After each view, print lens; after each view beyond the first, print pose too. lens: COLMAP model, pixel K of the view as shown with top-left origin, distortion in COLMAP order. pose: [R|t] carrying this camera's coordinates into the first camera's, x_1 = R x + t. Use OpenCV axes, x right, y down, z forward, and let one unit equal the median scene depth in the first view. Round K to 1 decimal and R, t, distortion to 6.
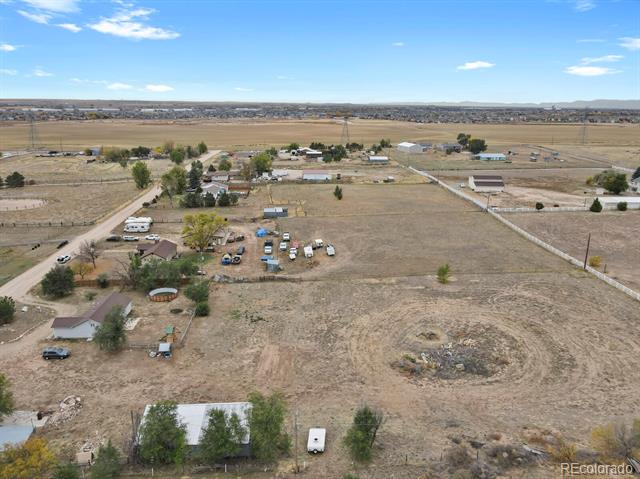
lens RADIAL K [[469.3, 0, 320.0], [0, 469.3, 239.5], [0, 0, 1]] dist [-0.006851, 0.034894]
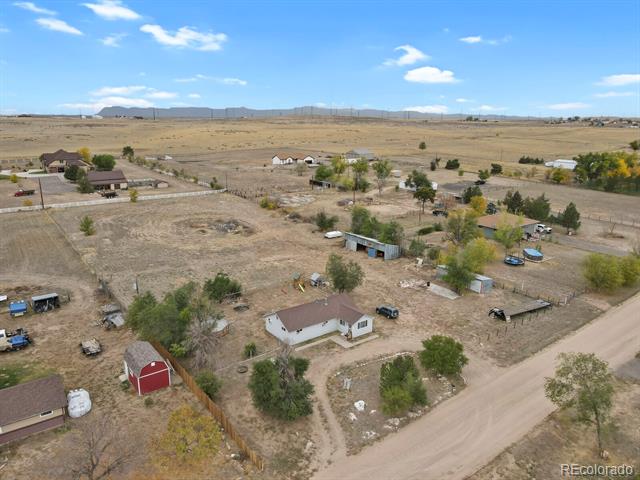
lens RADIAL K [[469.3, 0, 320.0], [0, 469.3, 240.0], [0, 0, 1]] dist [-0.006851, 0.034894]
pose [[-0.554958, -0.227022, 0.800302, -0.855983], [0.220414, 0.887530, 0.404609, -0.207380], [-0.802147, 0.400938, -0.442503, 1.042165]]
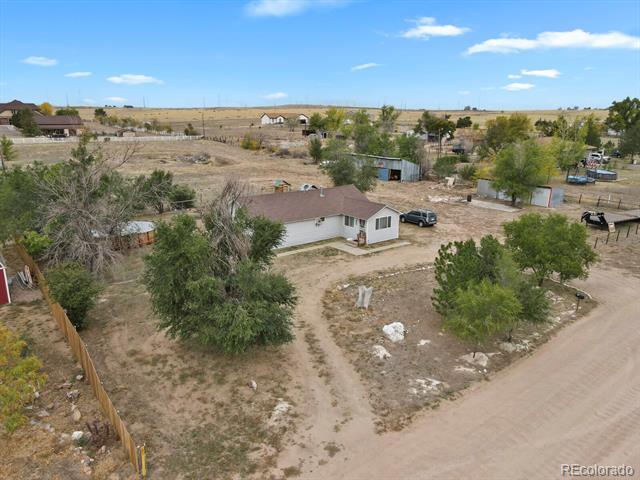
lens RADIAL K [[469.3, 0, 320.0], [0, 469.3, 240.0], [0, 0, 1]] dist [-0.006851, 0.034894]
pose [[-0.563042, -0.230402, 0.793662, -0.689304], [0.219224, 0.884307, 0.412239, -0.003165], [-0.796822, 0.406098, -0.447392, 0.979175]]
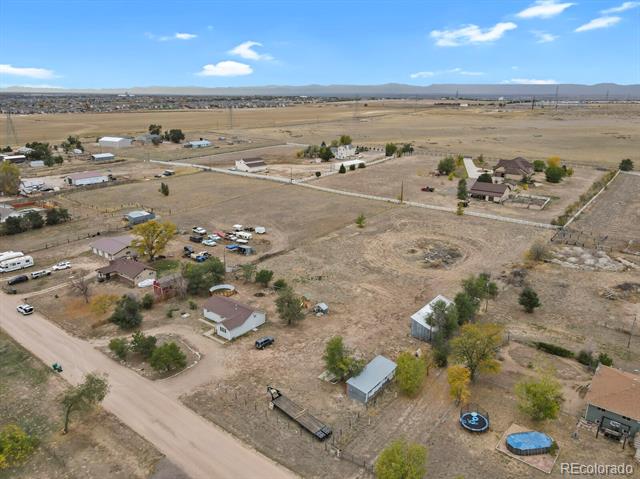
lens RADIAL K [[469.3, 0, 320.0], [0, 469.3, 239.5], [0, 0, 1]] dist [-0.006851, 0.034894]
pose [[0.664645, -0.232314, 0.710125, -0.865827], [0.212488, 0.969959, 0.118439, -0.072963], [-0.716307, 0.072173, 0.694043, 0.073327]]
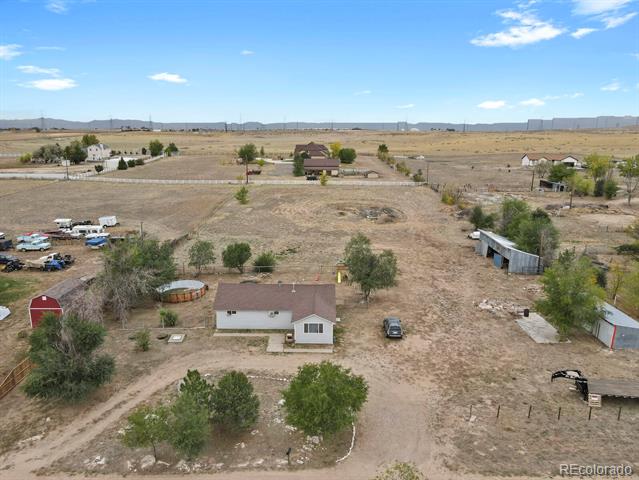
lens RADIAL K [[468.6, 0, 319.5], [0, 468.6, 240.0], [0, 0, 1]] dist [-0.006851, 0.034894]
pose [[0.065195, -0.238671, 0.968909, -0.807248], [0.275781, 0.937467, 0.212370, -0.014558], [-0.959007, 0.253361, 0.126939, 0.701032]]
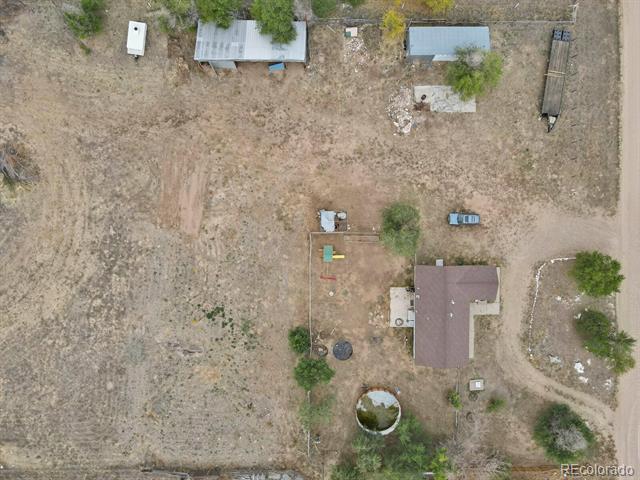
lens RADIAL K [[469.3, 0, 320.0], [0, 469.3, 240.0], [0, 0, 1]] dist [-0.006851, 0.034894]
pose [[-0.998089, -0.061098, -0.009208, -0.226121], [0.008550, -0.284157, 0.958740, -0.364885], [-0.061194, 0.956829, 0.284136, 0.588580]]
